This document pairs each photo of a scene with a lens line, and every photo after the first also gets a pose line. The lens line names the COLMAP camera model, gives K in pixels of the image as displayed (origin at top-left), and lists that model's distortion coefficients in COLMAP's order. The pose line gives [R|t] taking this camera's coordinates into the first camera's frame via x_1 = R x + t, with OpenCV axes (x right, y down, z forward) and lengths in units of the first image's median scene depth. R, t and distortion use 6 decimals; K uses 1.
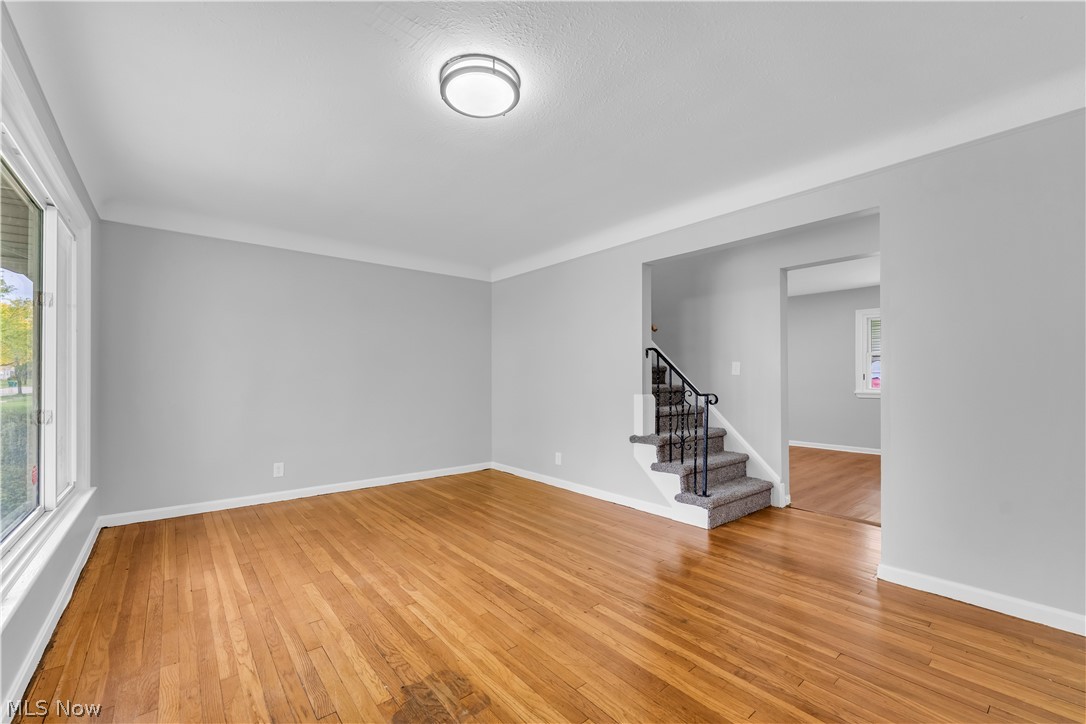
lens RADIAL K [[450.3, 0, 547.5], [0, 450.3, 372.2], [0, 0, 1]] dist [0.001473, -0.000840]
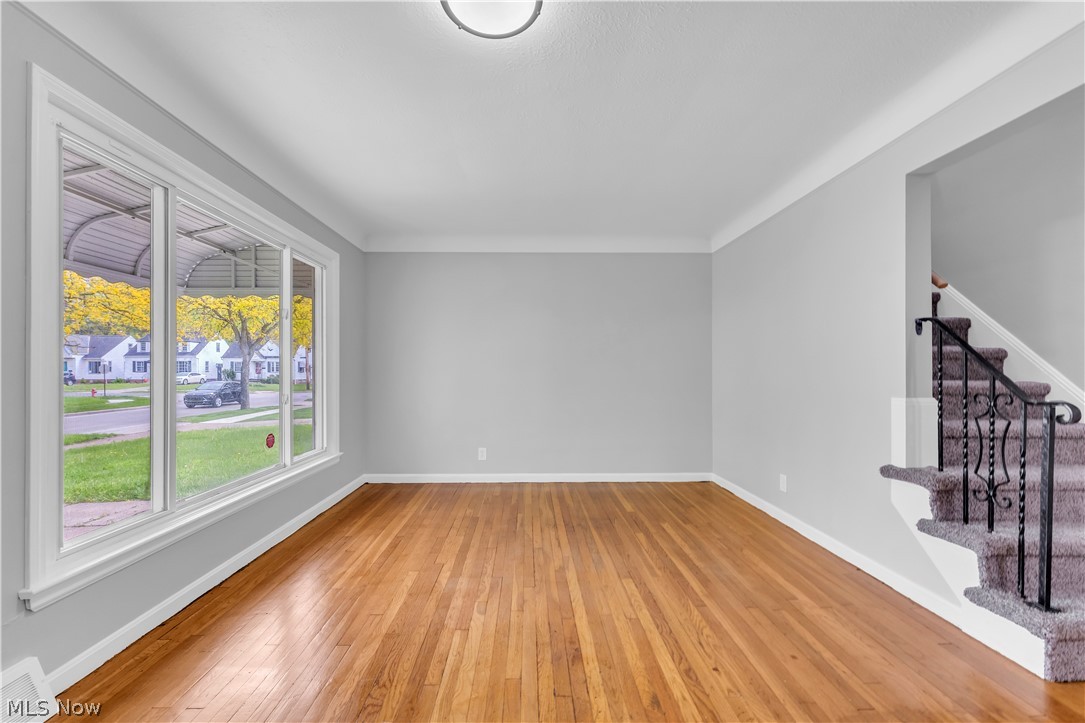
lens RADIAL K [[449.9, 0, 537.9], [0, 449.9, 365.1], [0, 0, 1]] dist [0.001473, -0.000840]
pose [[0.775983, -0.009327, -0.630685, 0.231541], [0.010156, 0.999946, -0.002293, 0.004121], [0.630672, -0.004626, 0.776036, 0.266564]]
